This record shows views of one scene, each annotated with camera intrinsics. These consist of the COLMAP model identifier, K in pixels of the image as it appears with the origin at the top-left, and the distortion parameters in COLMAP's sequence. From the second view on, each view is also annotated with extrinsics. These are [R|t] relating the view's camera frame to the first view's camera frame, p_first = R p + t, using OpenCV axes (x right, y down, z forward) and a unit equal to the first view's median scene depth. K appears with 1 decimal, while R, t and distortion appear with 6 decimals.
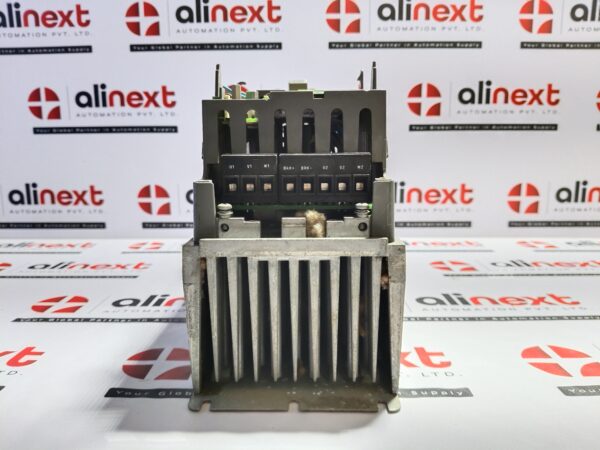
lens RADIAL K [[474.8, 0, 300.0], [0, 474.8, 225.0], [0, 0, 1]] dist [-0.035720, -0.003544]
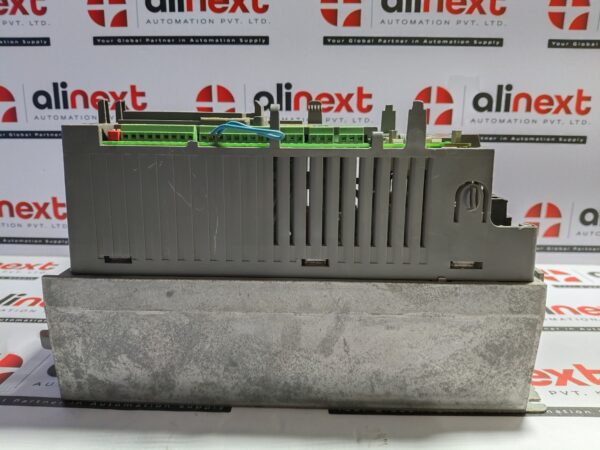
lens RADIAL K [[474.8, 0, 300.0], [0, 474.8, 225.0], [0, 0, 1]] dist [-0.035720, -0.003544]
pose [[0.999830, 0.016186, -0.008777, 0.030990], [-0.015689, 0.998417, 0.054012, -0.091551], [0.009637, -0.053865, 0.998502, 0.126336]]
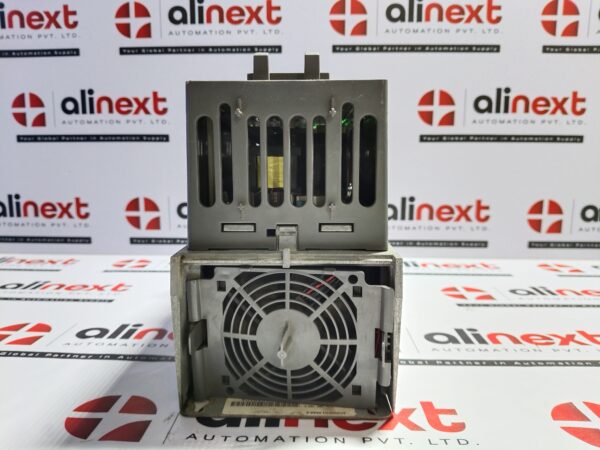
lens RADIAL K [[474.8, 0, 300.0], [0, 474.8, 225.0], [0, 0, 1]] dist [-0.035720, -0.003544]
pose [[0.999609, 0.012204, -0.025177, 0.024786], [-0.012778, 0.999659, -0.022764, -0.014360], [0.024891, 0.023076, 0.999424, 0.084016]]
